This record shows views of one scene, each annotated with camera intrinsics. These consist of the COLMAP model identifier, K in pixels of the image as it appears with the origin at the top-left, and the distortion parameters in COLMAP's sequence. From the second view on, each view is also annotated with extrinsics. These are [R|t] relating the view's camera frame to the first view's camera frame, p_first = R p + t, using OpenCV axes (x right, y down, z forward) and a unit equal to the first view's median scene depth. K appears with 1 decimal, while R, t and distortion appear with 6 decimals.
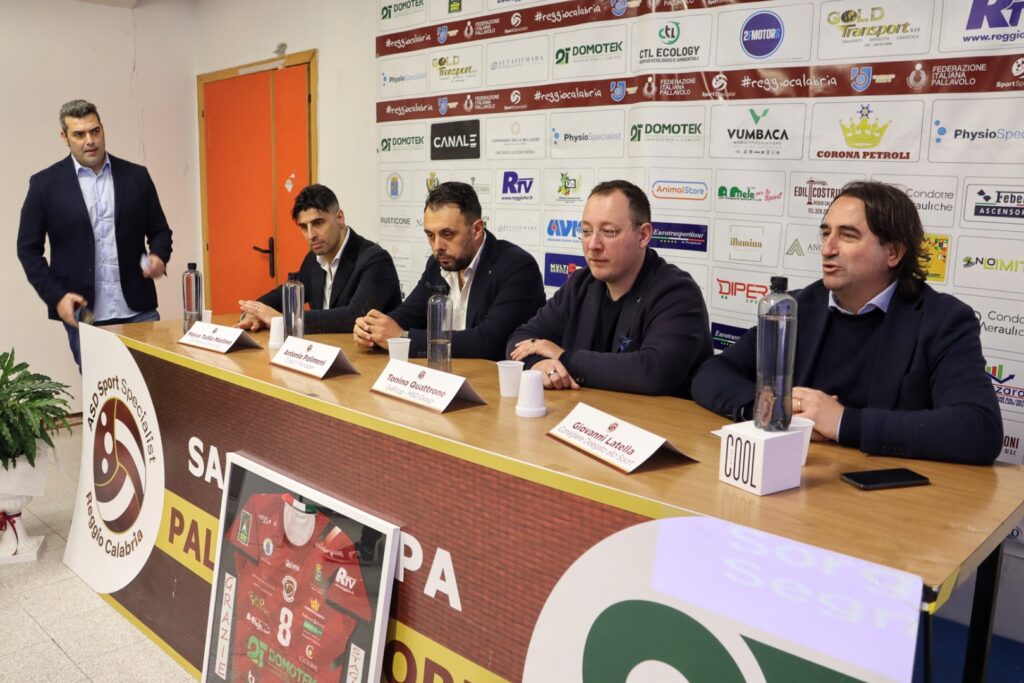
lens RADIAL K [[856.7, 0, 512.0], [0, 856.7, 341.5], [0, 0, 1]] dist [-0.164397, 0.130542]
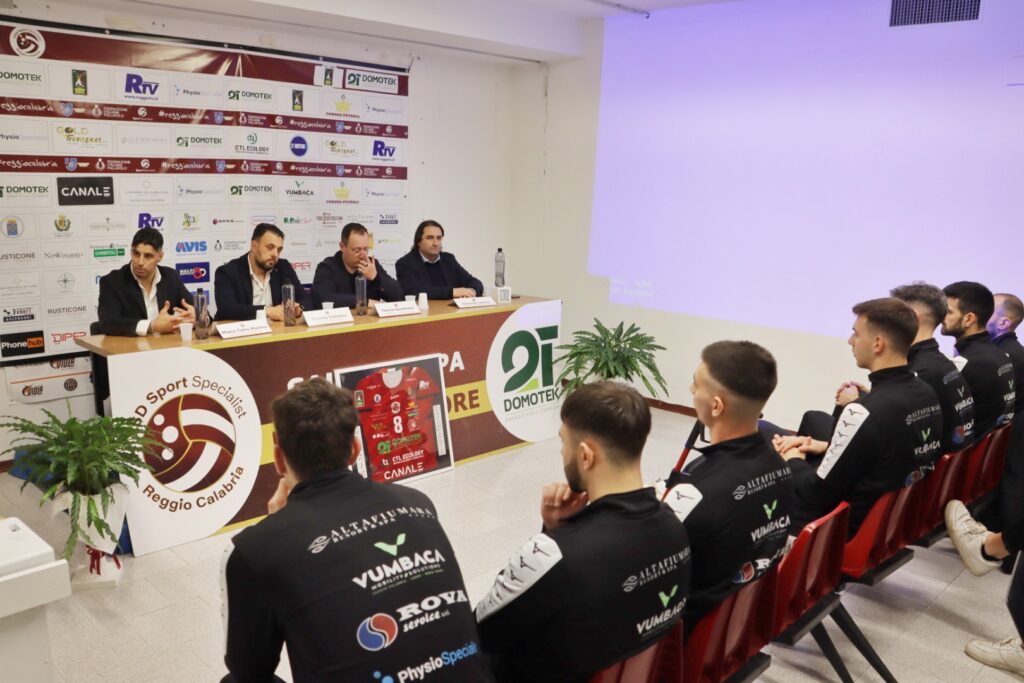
lens RADIAL K [[856.7, 0, 512.0], [0, 856.7, 341.5], [0, 0, 1]] dist [-0.164397, 0.130542]
pose [[0.028942, -0.195301, 0.980316, -1.867354], [0.153002, 0.970036, 0.188735, -0.201112], [-0.987802, 0.144528, 0.057956, 0.392804]]
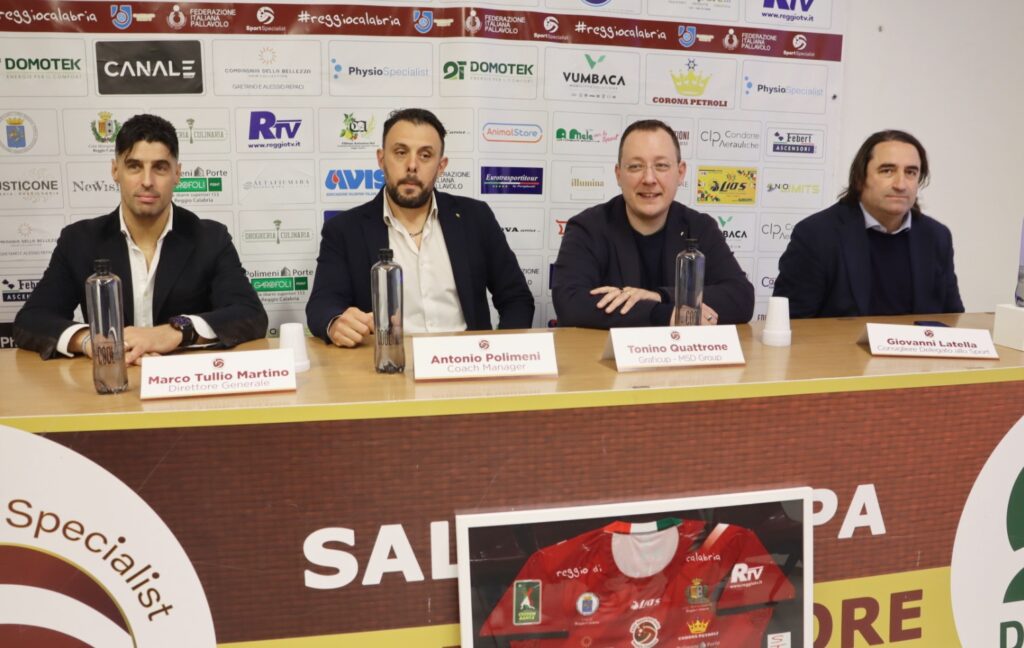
lens RADIAL K [[907.5, 0, 506.5], [0, 907.5, 341.5], [0, 0, 1]] dist [-0.155543, 0.119517]
pose [[0.568620, -0.180667, 0.802515, -0.725494], [0.143124, 0.982432, 0.119761, -0.073360], [-0.810054, 0.046761, 0.584488, 0.446118]]
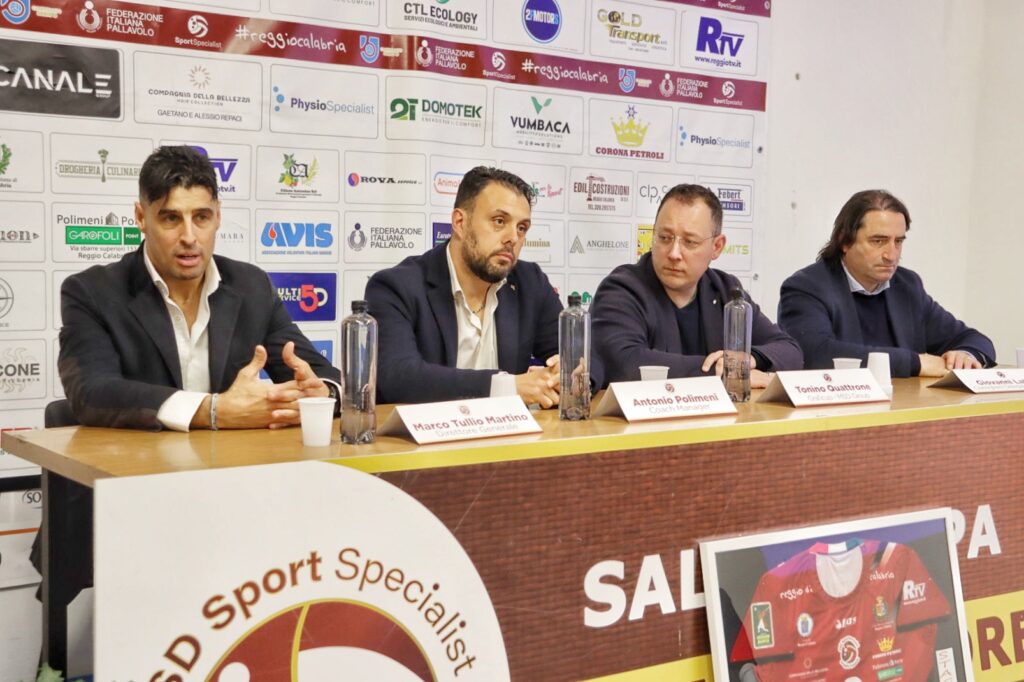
lens RADIAL K [[1426.3, 0, 512.0], [0, 1426.3, 341.0], [0, 0, 1]] dist [0.063705, 0.394001]
pose [[0.188428, -0.088161, 0.978122, -1.273022], [0.151494, 0.986651, 0.059745, -0.109868], [-0.970332, 0.136922, 0.199269, 0.744072]]
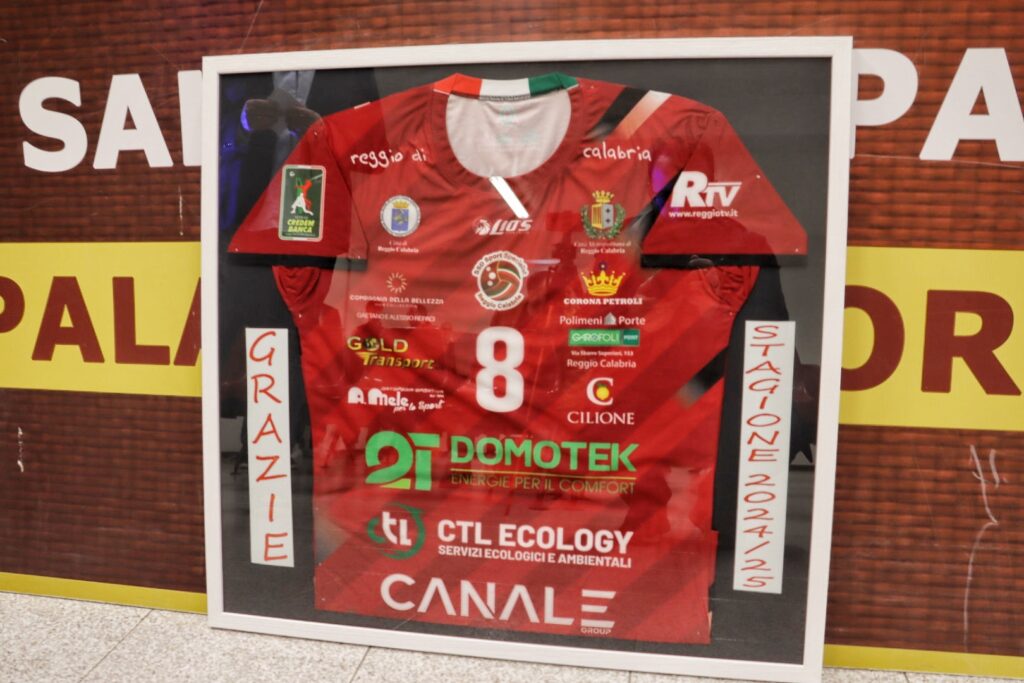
lens RADIAL K [[867.9, 0, 504.7], [0, 867.9, 350.7], [0, 0, 1]] dist [-0.162745, 0.127535]
pose [[0.837998, -0.170074, 0.518493, -0.380929], [0.120651, 0.984420, 0.127907, 0.203605], [-0.532168, -0.044629, 0.845462, 0.452170]]
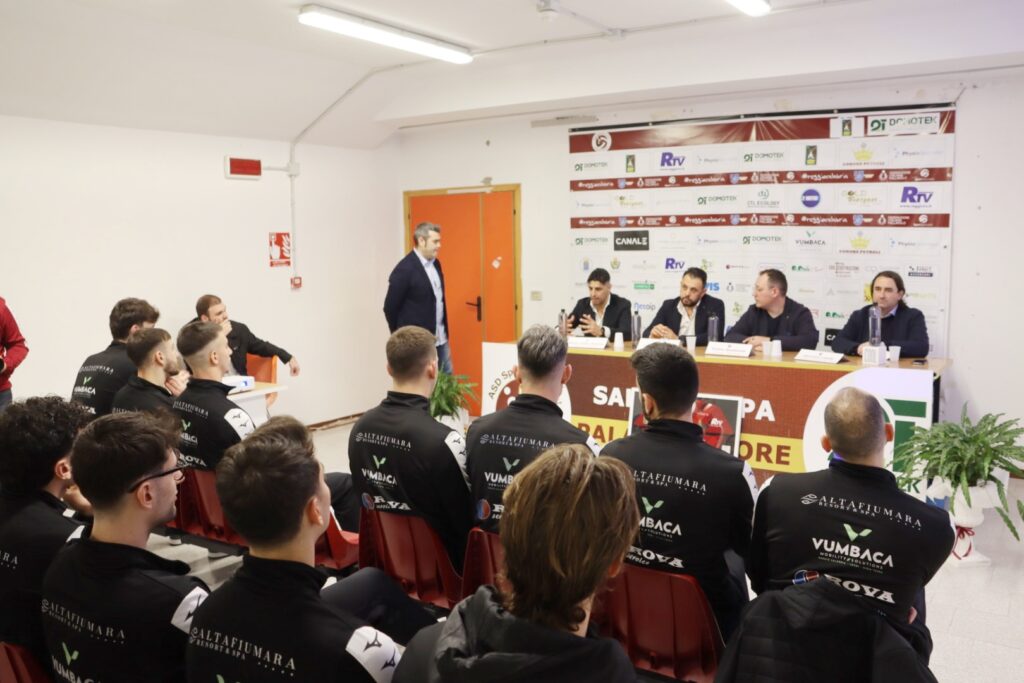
lens RADIAL K [[867.9, 0, 504.7], [0, 867.9, 350.7], [0, 0, 1]] dist [-0.162745, 0.127535]
pose [[0.986337, -0.047648, 0.157698, -0.880258], [0.055360, 0.997457, -0.044876, 0.098258], [-0.155158, 0.052993, 0.986467, -1.092614]]
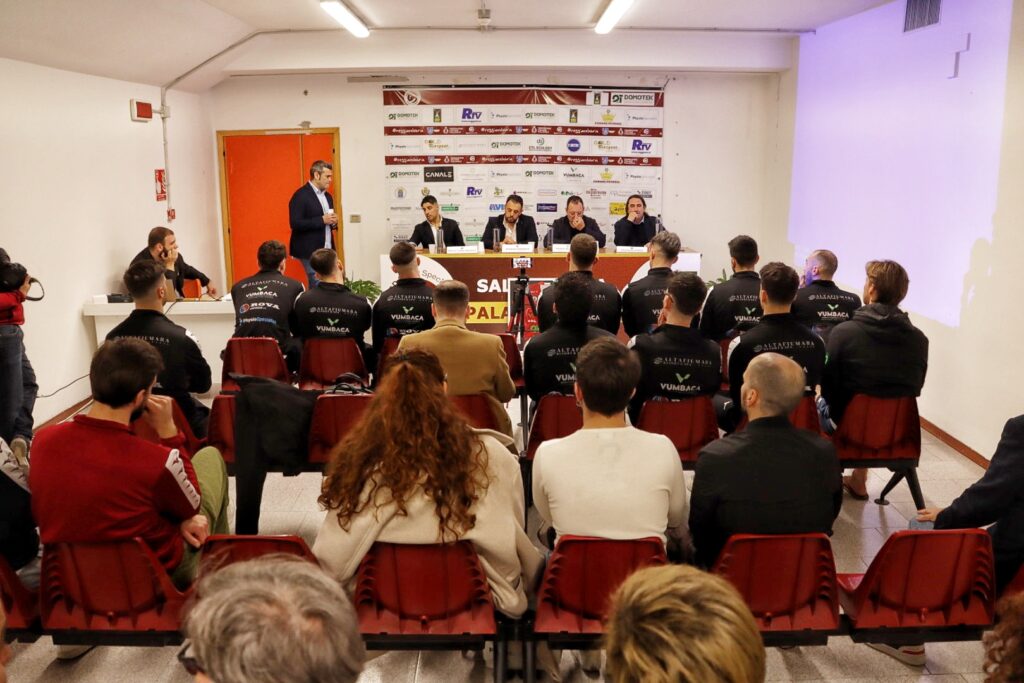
lens RADIAL K [[856.7, 0, 512.0], [0, 856.7, 341.5], [0, 0, 1]] dist [-0.164397, 0.130542]
pose [[0.723725, -0.163270, 0.670496, -2.232405], [0.132859, 0.986398, 0.096788, 0.042761], [-0.677178, 0.019033, 0.735573, -1.288110]]
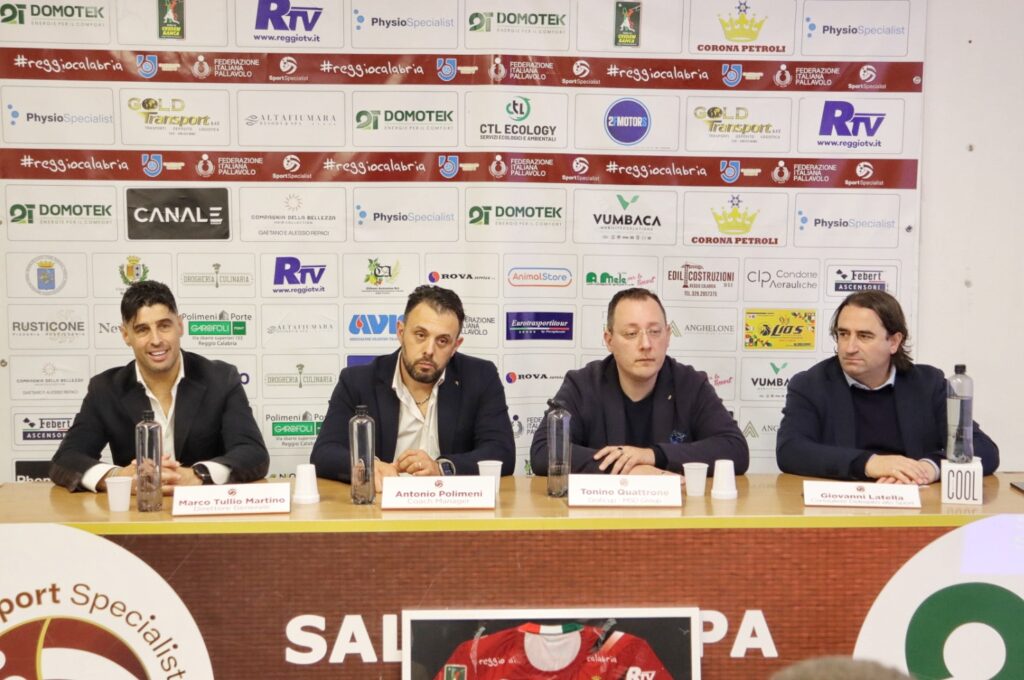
lens RADIAL K [[1704.7, 0, 513.9], [0, 1704.7, 353.2], [0, 0, 1]] dist [0.116244, 0.317428]
pose [[0.693317, -0.088865, 0.715133, -1.274694], [0.132613, 0.991153, -0.005403, -0.094936], [-0.708326, 0.098582, 0.698968, -0.319232]]
